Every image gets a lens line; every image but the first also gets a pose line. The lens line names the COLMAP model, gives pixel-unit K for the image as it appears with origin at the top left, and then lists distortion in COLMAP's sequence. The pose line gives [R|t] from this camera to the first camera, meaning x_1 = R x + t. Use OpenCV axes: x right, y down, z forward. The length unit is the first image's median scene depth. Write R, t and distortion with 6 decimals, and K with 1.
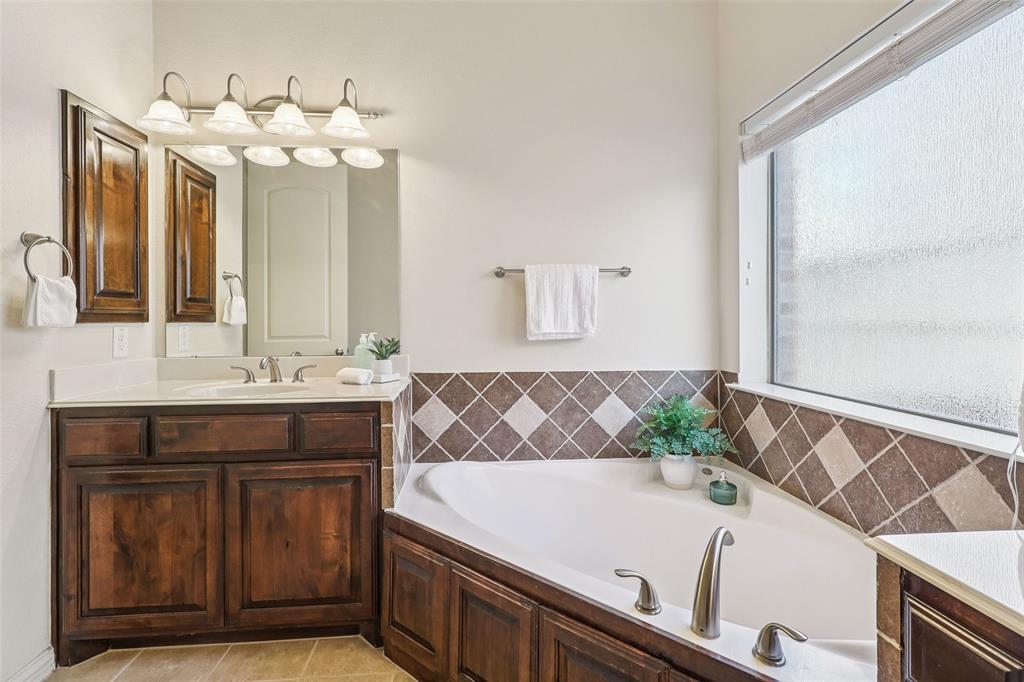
lens RADIAL K [[478.0, 0, 505.3], [0, 478.0, 316.8], [0, 0, 1]] dist [0.002245, -0.000792]
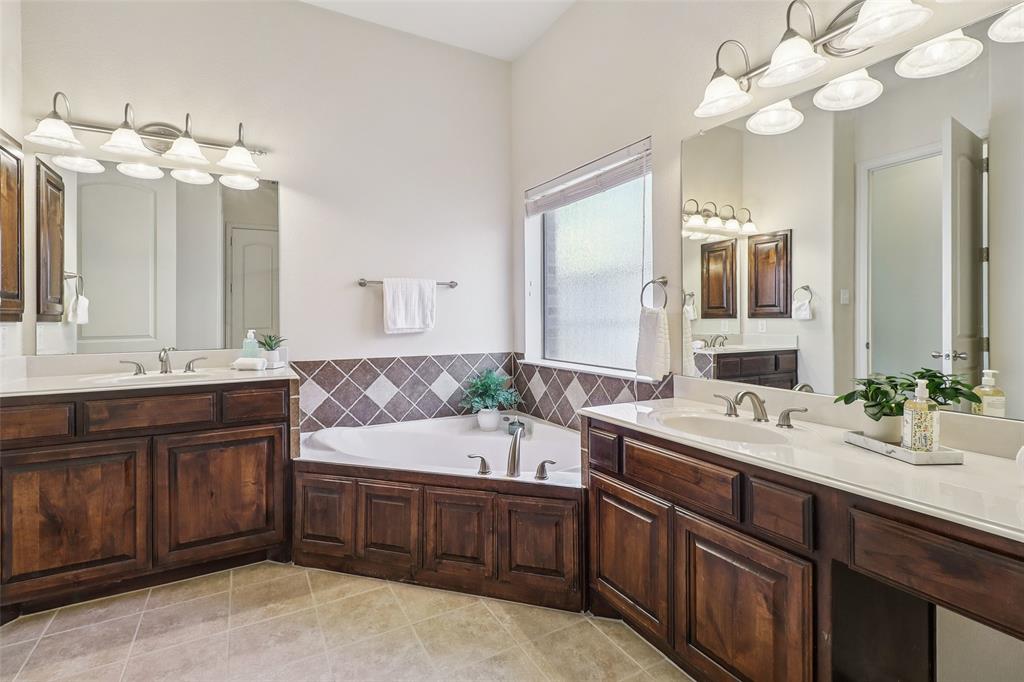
lens RADIAL K [[478.0, 0, 505.3], [0, 478.0, 316.8], [0, 0, 1]] dist [0.002245, -0.000792]
pose [[0.910718, -0.000705, 0.413027, -0.223417], [0.000218, 0.999999, 0.001228, -0.001089], [-0.413028, -0.001028, 0.910718, -0.409824]]
